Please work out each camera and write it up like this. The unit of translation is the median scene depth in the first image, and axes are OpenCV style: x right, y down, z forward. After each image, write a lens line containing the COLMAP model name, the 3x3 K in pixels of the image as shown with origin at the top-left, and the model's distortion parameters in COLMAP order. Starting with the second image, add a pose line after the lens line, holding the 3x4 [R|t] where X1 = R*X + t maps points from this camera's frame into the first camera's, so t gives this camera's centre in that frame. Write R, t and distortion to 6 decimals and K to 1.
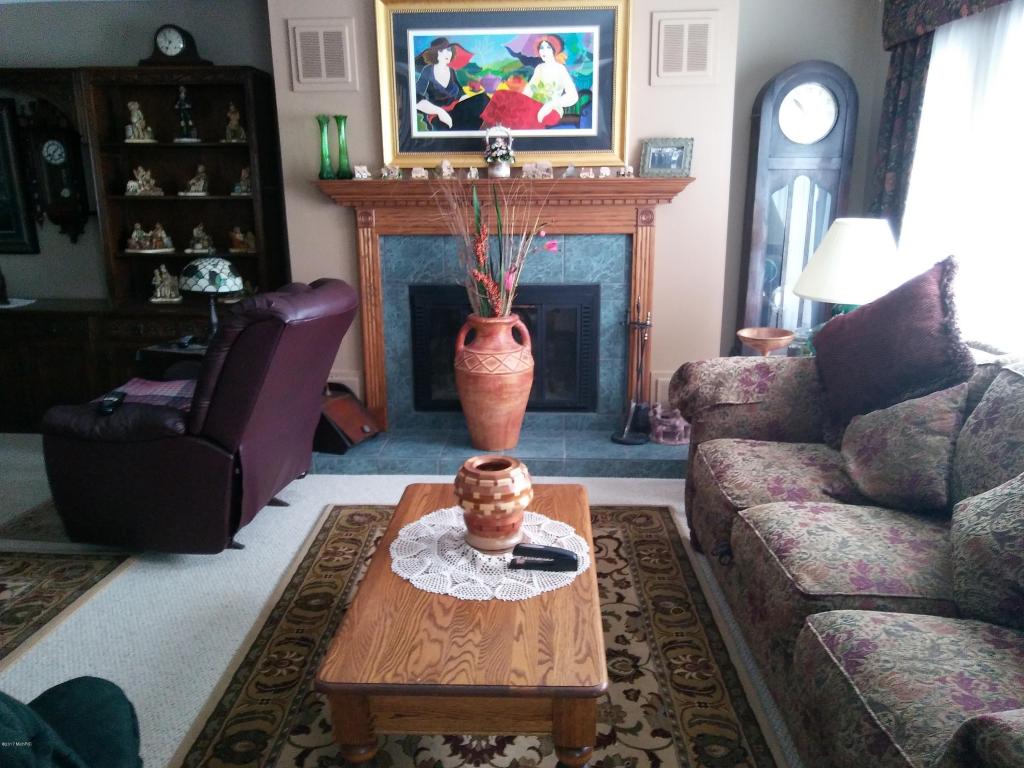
lens RADIAL K [[813.3, 0, 513.5], [0, 813.3, 389.0], [0, 0, 1]] dist [0.041502, -0.049441]
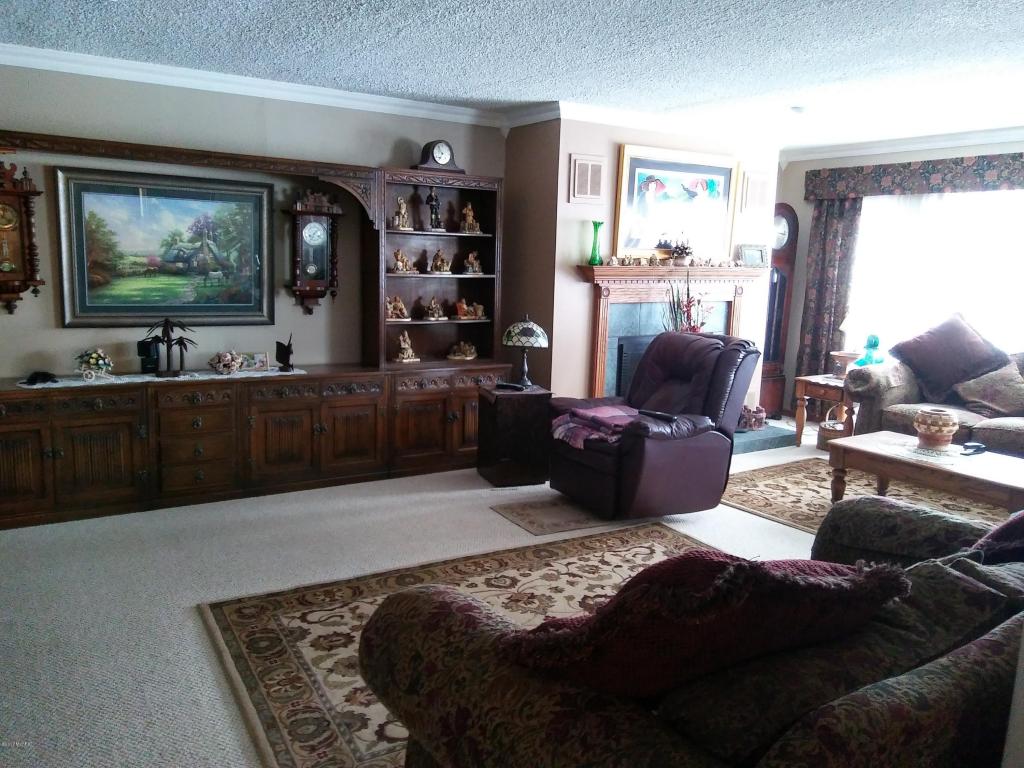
lens RADIAL K [[813.3, 0, 508.4], [0, 813.3, 390.0], [0, 0, 1]] dist [0.041502, -0.049441]
pose [[0.810079, -0.070055, 0.582121, -1.205886], [0.118748, 0.991864, -0.045884, 0.004627], [-0.574170, 0.106296, 0.811806, -0.034464]]
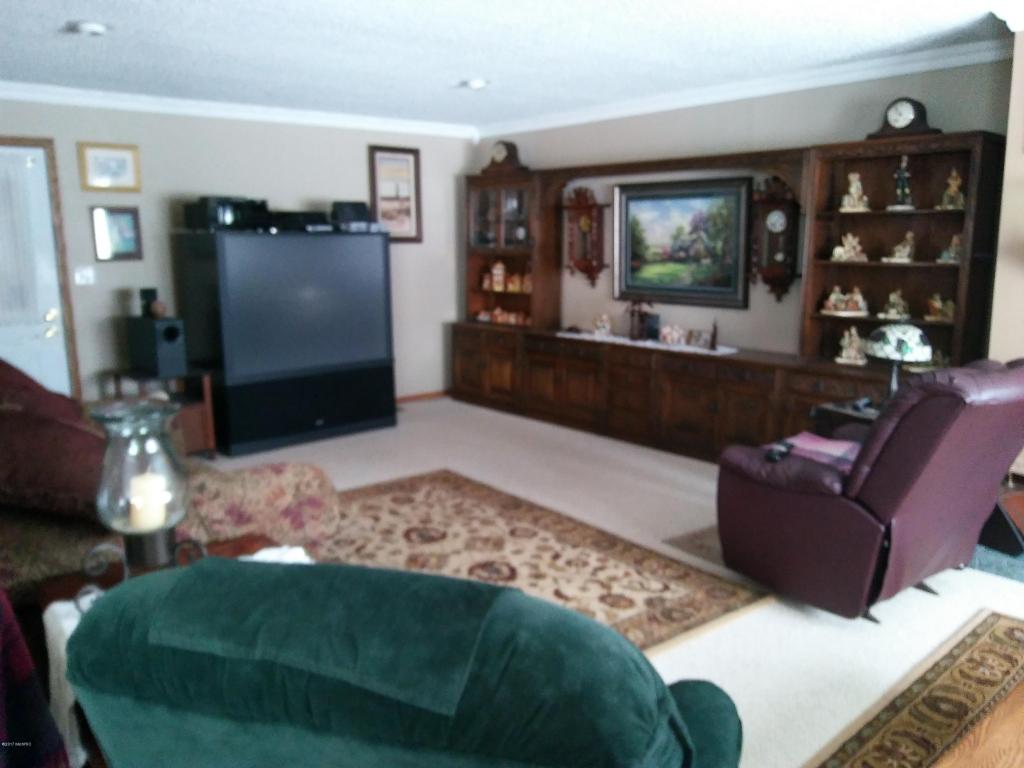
lens RADIAL K [[813.3, 0, 517.6], [0, 813.3, 390.5], [0, 0, 1]] dist [0.041502, -0.049441]
pose [[0.699151, 0.131196, -0.702833, 0.010725], [-0.180206, 0.983619, 0.004348, -0.002759], [0.691891, 0.123615, 0.711341, -0.014645]]
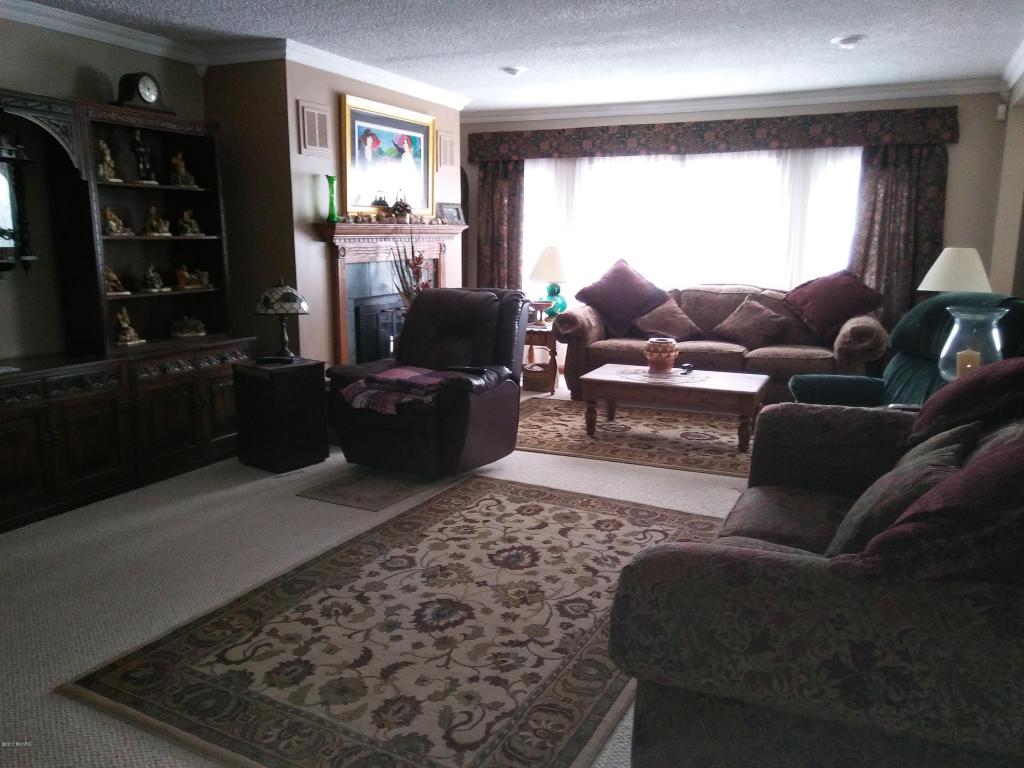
lens RADIAL K [[802.7, 0, 510.5], [0, 802.7, 387.5], [0, 0, 1]] dist [0.046740, -0.036384]
pose [[0.374475, -0.170919, 0.911348, -1.382901], [0.228286, 0.969605, 0.088042, -0.048262], [-0.898696, 0.175078, 0.402112, 0.268694]]
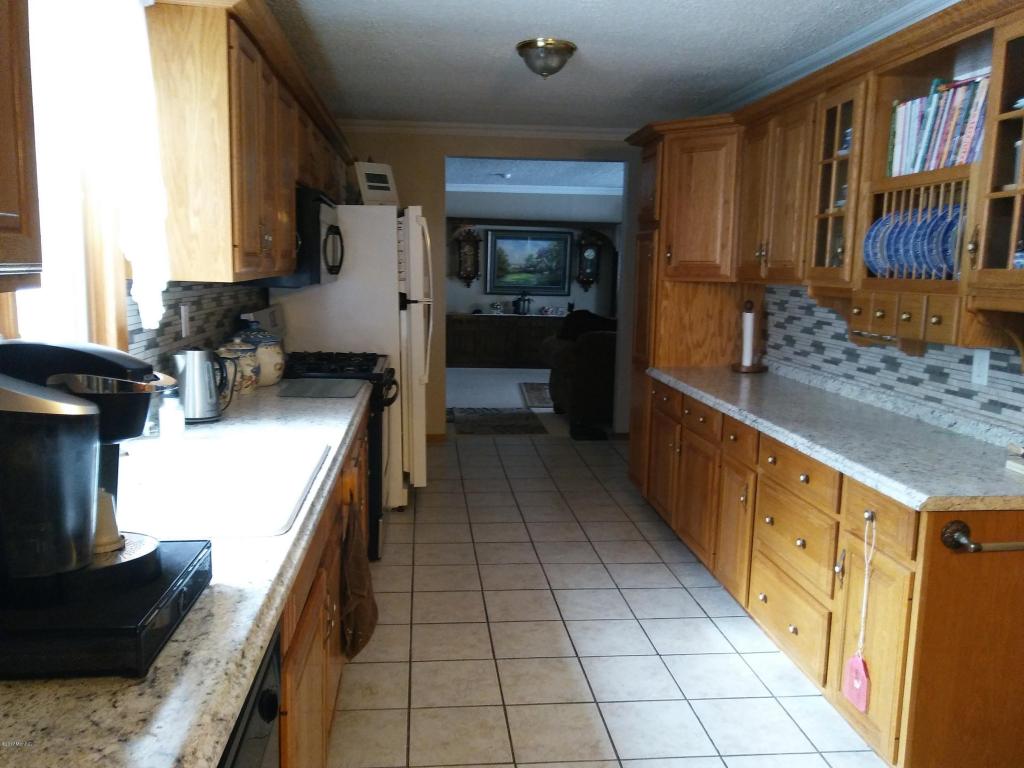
lens RADIAL K [[813.3, 0, 508.6], [0, 813.3, 392.4], [0, 0, 1]] dist [0.041502, -0.049441]
pose [[0.987943, 0.000160, 0.154818, -1.401413], [0.014742, 0.995358, -0.095105, 0.410365], [-0.154114, 0.096241, 0.983355, -1.545437]]
